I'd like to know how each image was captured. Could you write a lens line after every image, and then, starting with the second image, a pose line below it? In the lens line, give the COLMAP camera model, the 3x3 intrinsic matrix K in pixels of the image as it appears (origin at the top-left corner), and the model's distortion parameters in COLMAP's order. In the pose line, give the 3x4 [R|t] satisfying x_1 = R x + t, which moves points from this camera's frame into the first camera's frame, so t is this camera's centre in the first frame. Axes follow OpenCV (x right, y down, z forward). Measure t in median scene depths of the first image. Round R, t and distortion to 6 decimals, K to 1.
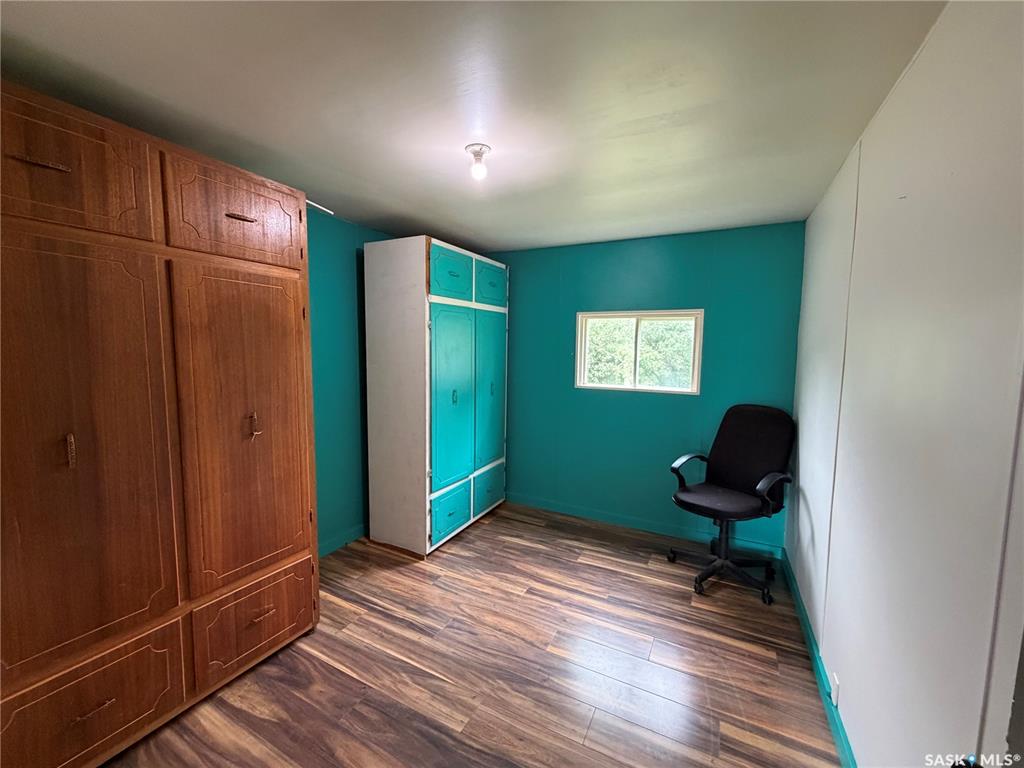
lens RADIAL K [[407.3, 0, 510.3], [0, 407.3, 383.3], [0, 0, 1]] dist [0.000563, -0.000159]
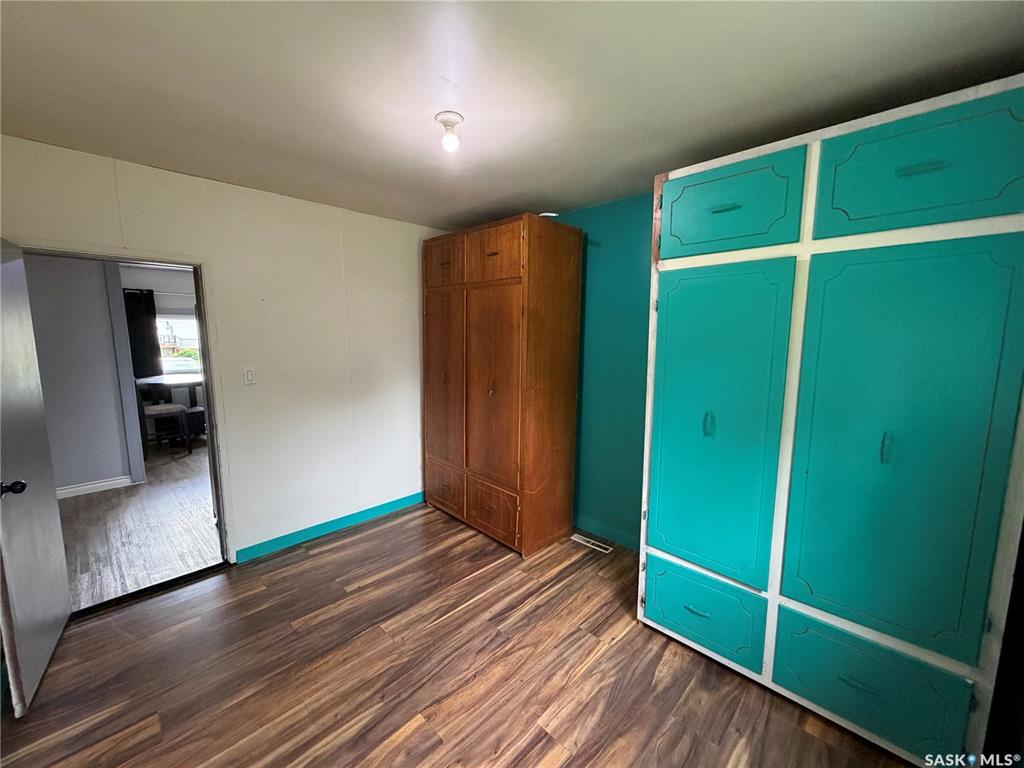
lens RADIAL K [[407.3, 0, 515.9], [0, 407.3, 393.8], [0, 0, 1]] dist [0.000563, -0.000159]
pose [[-0.282347, 0.137128, -0.949461, 0.627846], [-0.092268, 0.981260, 0.169159, -0.110189], [0.954865, 0.135367, -0.264403, 1.147515]]
